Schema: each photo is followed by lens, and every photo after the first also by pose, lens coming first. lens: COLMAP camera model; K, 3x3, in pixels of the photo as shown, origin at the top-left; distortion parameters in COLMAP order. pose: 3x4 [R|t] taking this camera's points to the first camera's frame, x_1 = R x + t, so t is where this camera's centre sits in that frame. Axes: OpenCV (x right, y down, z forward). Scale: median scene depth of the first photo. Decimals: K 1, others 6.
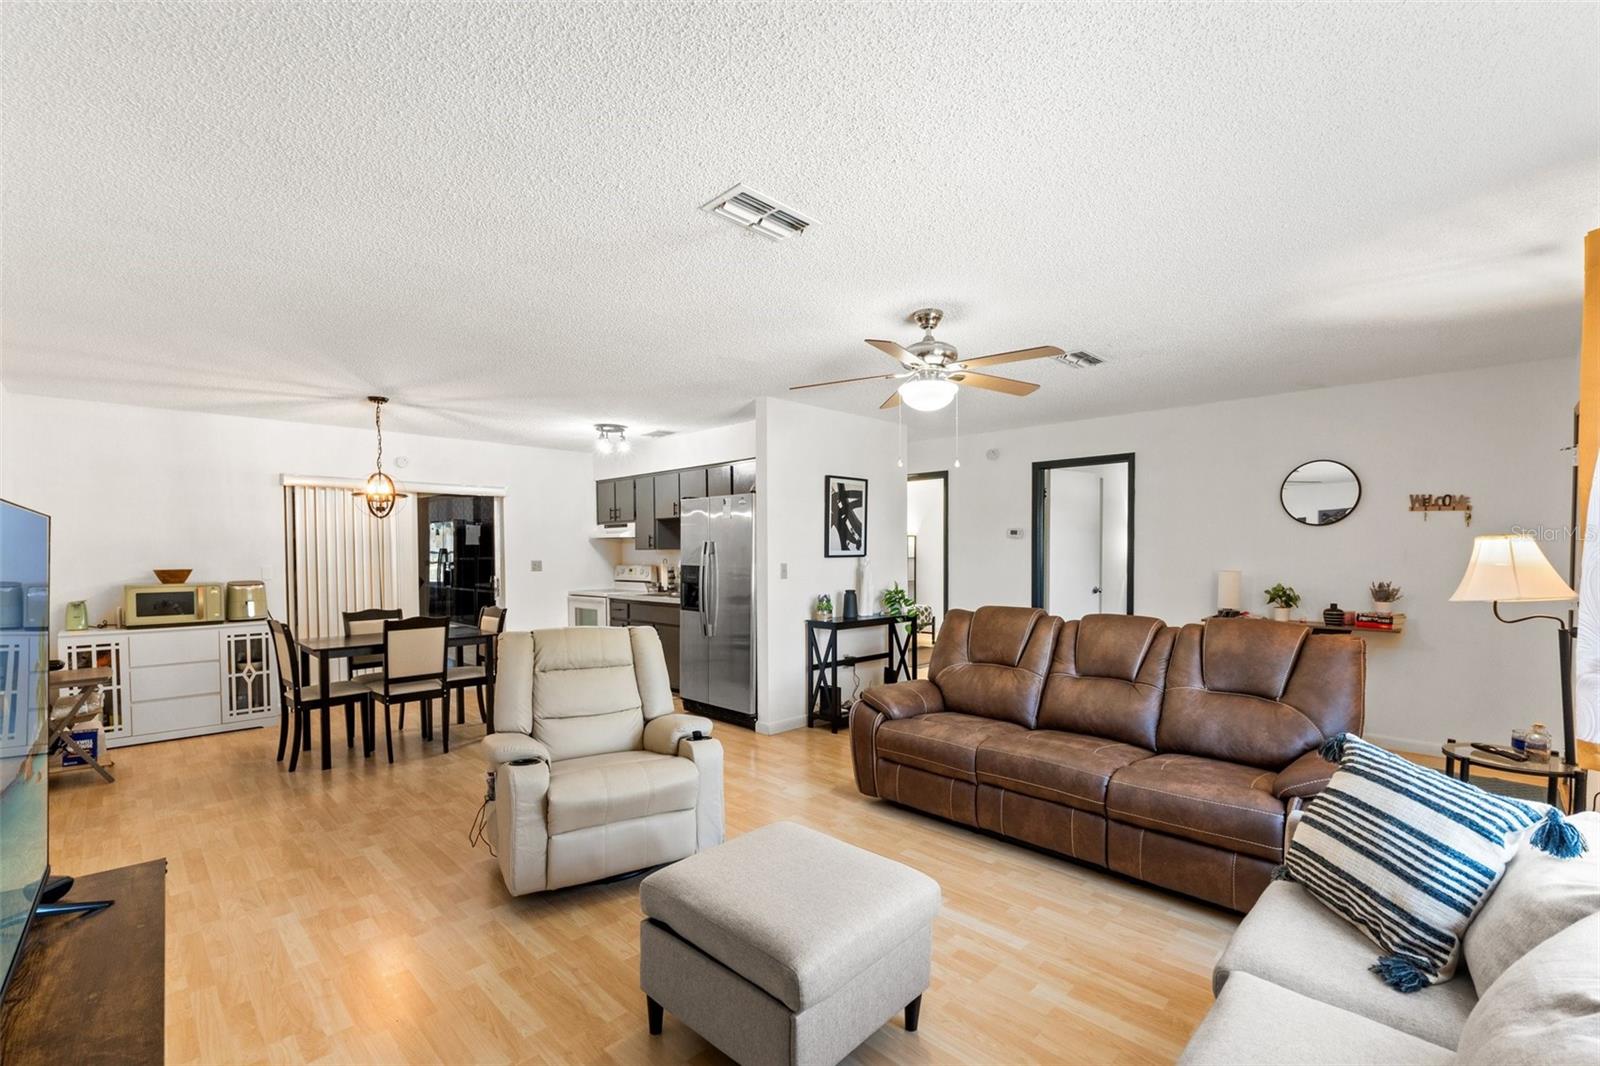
lens RADIAL K [[682.1, 0, 801.3], [0, 682.1, 572.0], [0, 0, 1]] dist [-0.006625, -0.000725]
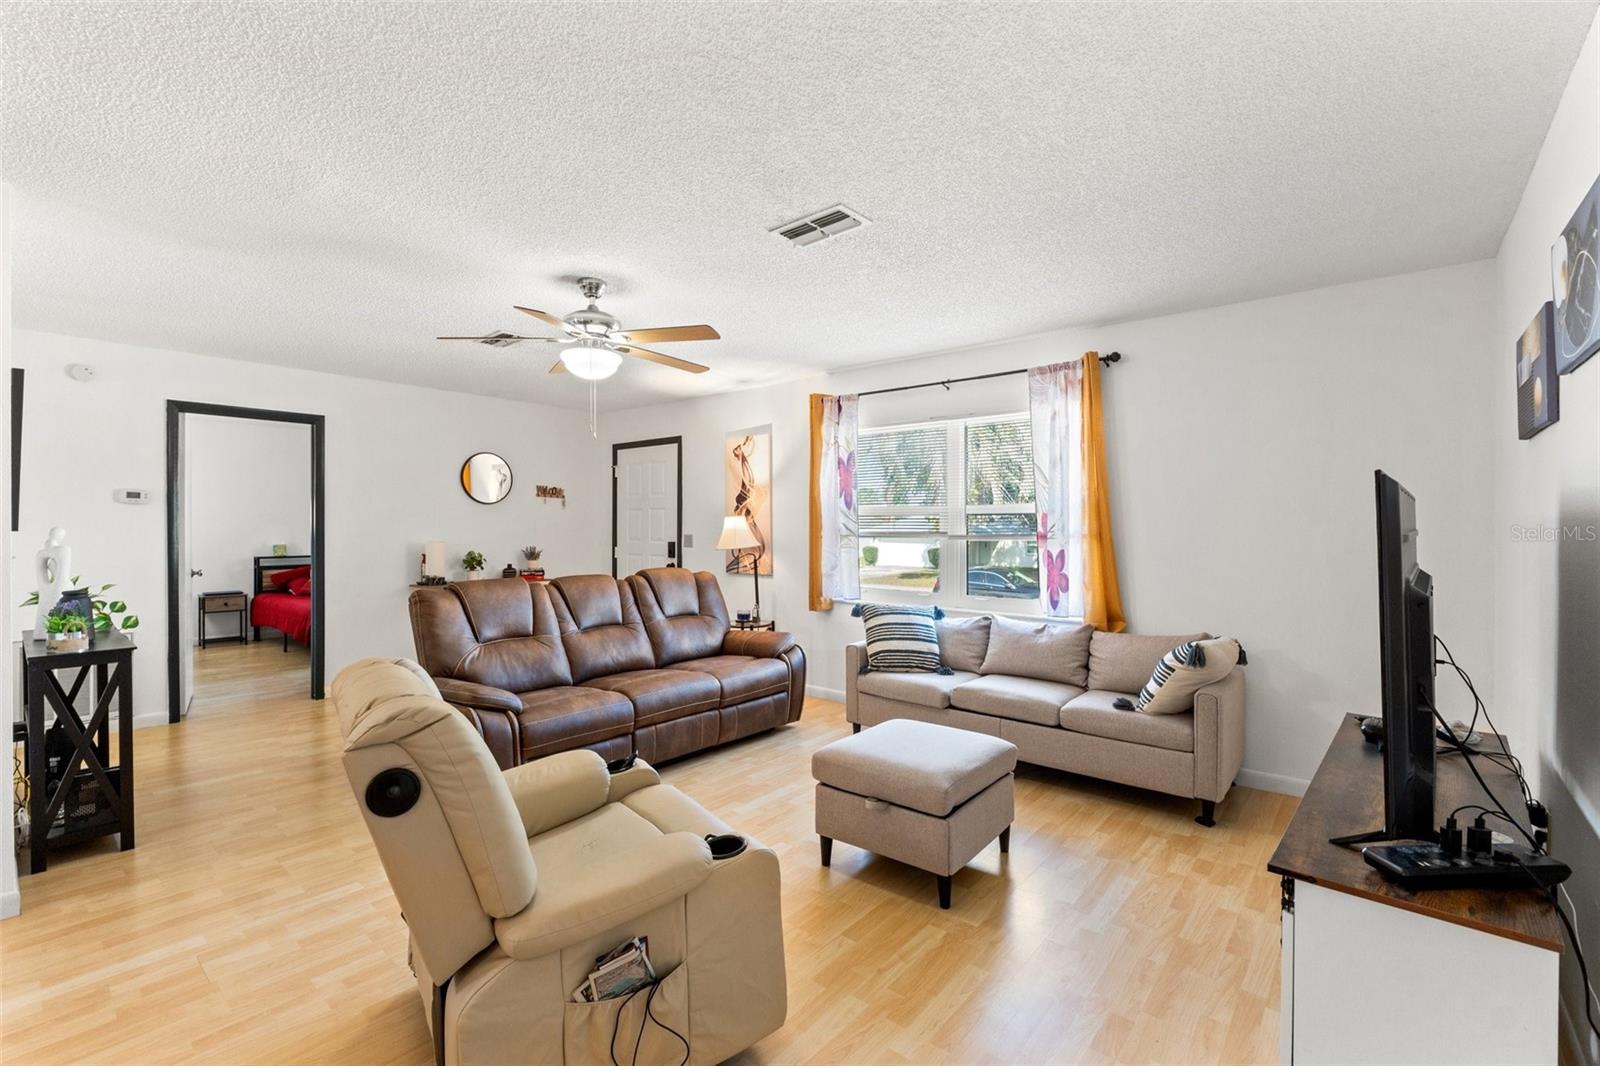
lens RADIAL K [[682.1, 0, 799.8], [0, 682.1, 546.0], [0, 0, 1]] dist [-0.006625, -0.000725]
pose [[-0.074985, -0.027344, 0.996810, -0.495785], [0.028511, 0.999157, 0.029553, -0.009547], [-0.996777, 0.030636, -0.074142, 0.456478]]
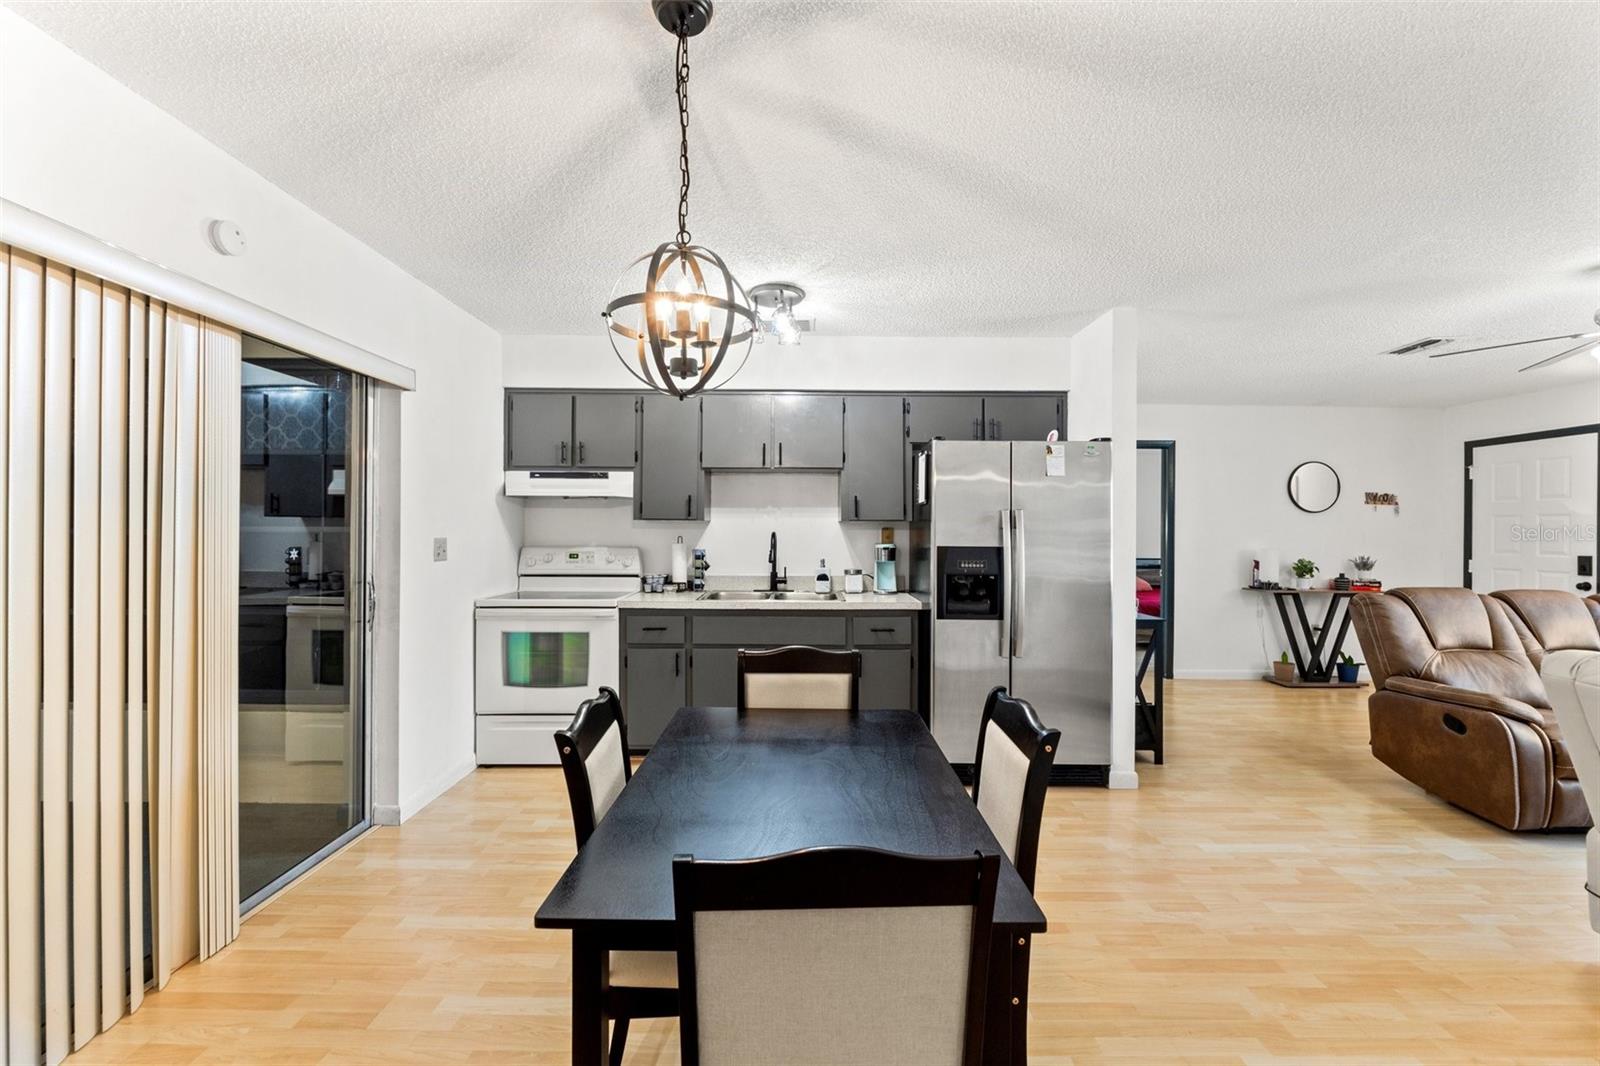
lens RADIAL K [[682.1, 0, 802.2], [0, 682.1, 524.2], [0, 0, 1]] dist [-0.006625, -0.000725]
pose [[0.716836, 0.017722, 0.697016, -0.722532], [0.009977, 0.999314, -0.035669, -0.009764], [-0.697170, 0.032523, 0.716168, 0.673854]]
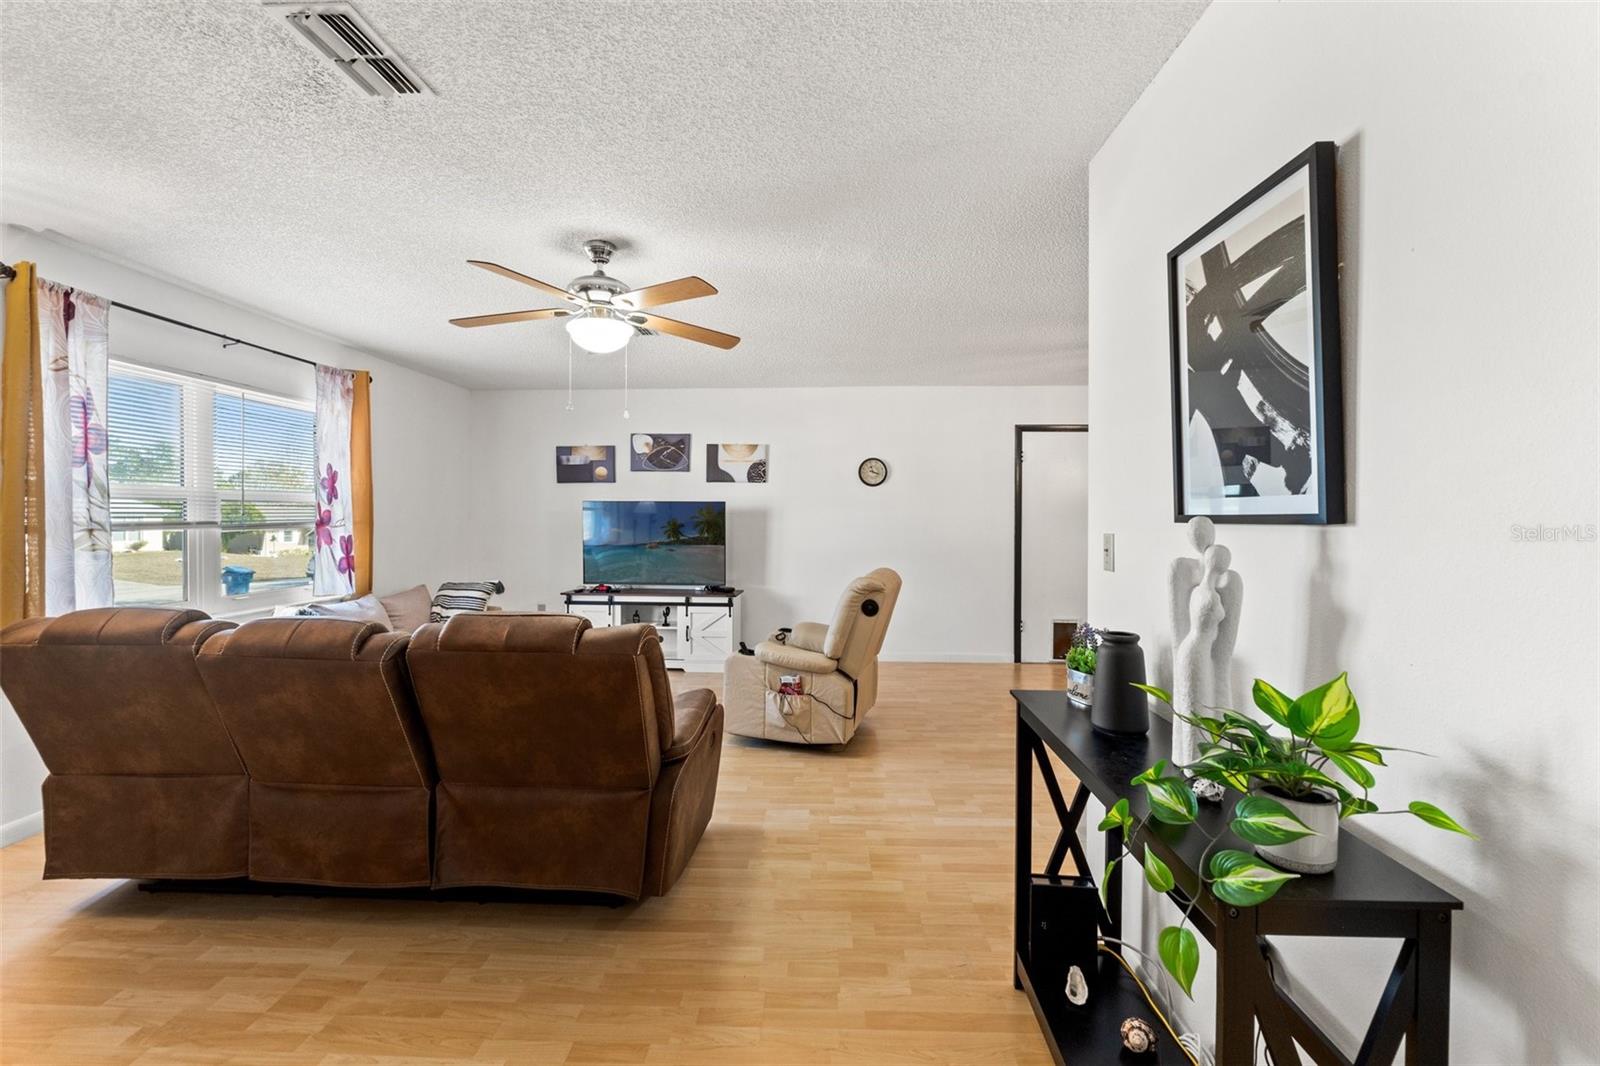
lens RADIAL K [[682.1, 0, 793.9], [0, 682.1, 519.1], [0, 0, 1]] dist [-0.006625, -0.000725]
pose [[-0.743202, 0.007815, -0.669022, 0.365994], [-0.016632, 0.999407, 0.030151, -0.029043], [0.668861, 0.033536, -0.742631, 1.105487]]
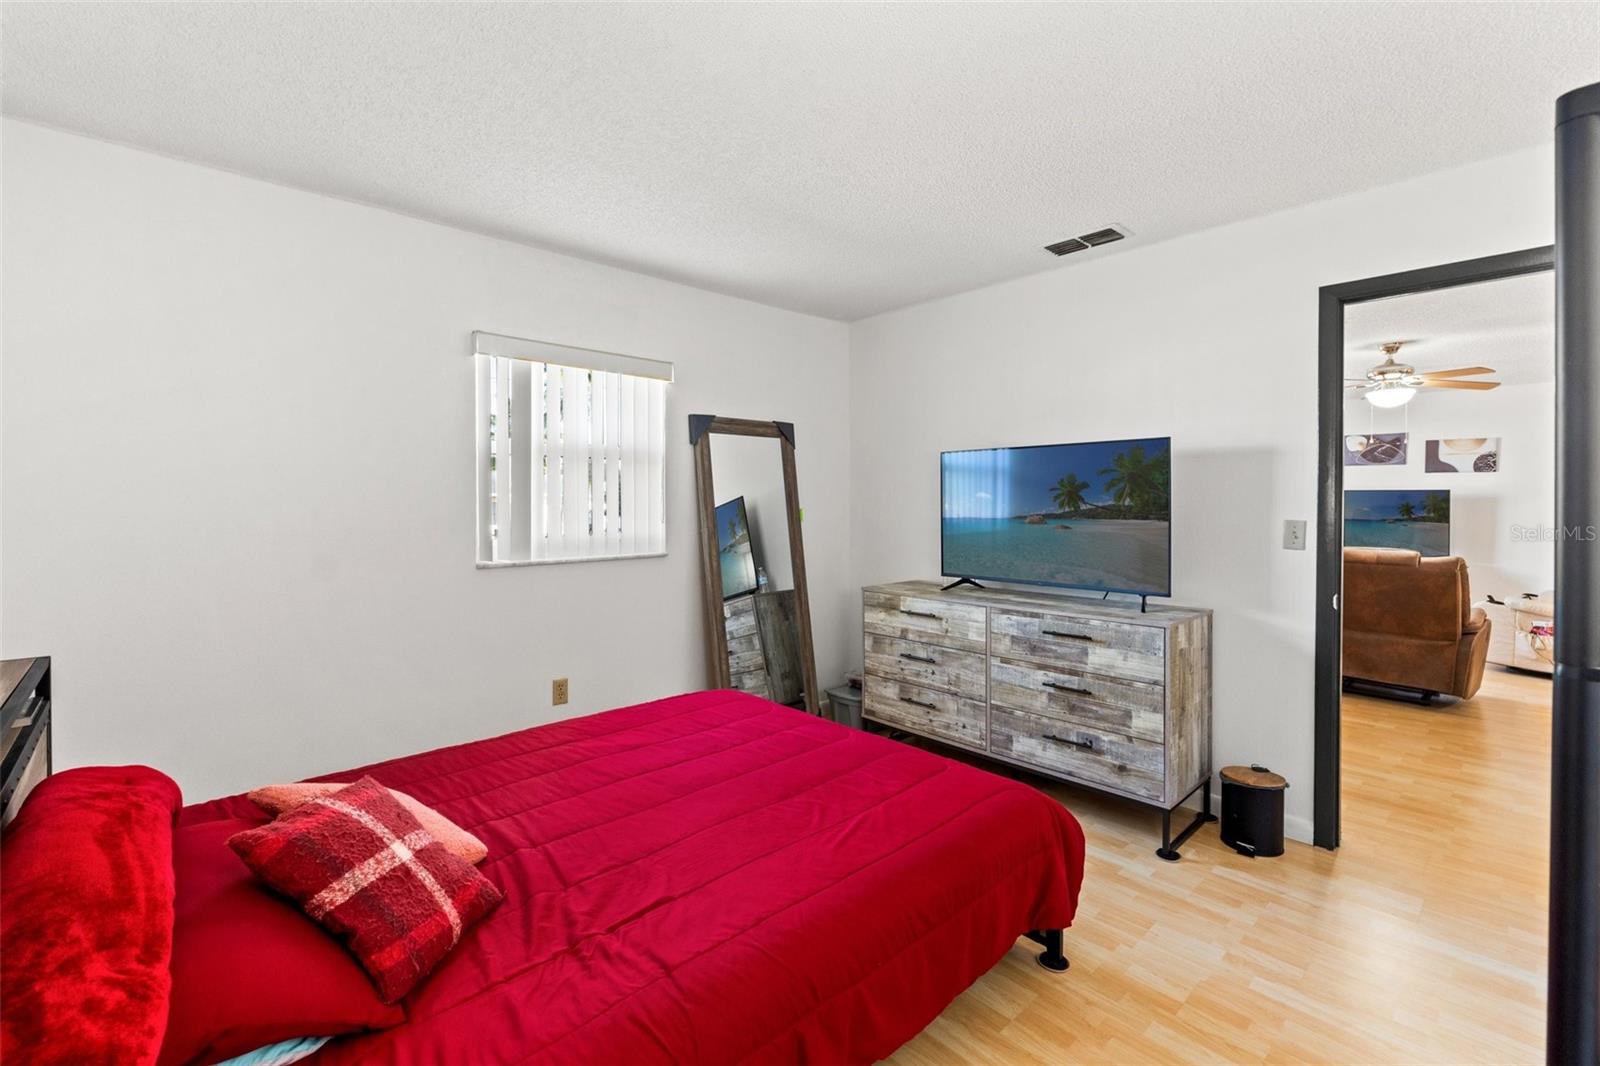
lens RADIAL K [[682.1, 0, 807.1], [0, 682.1, 506.3], [0, 0, 1]] dist [-0.006625, -0.000725]
pose [[-0.998497, 0.006587, 0.054407, 0.856435], [0.008646, 0.999252, 0.037693, -0.049292], [-0.054118, 0.038107, -0.997807, 1.561581]]
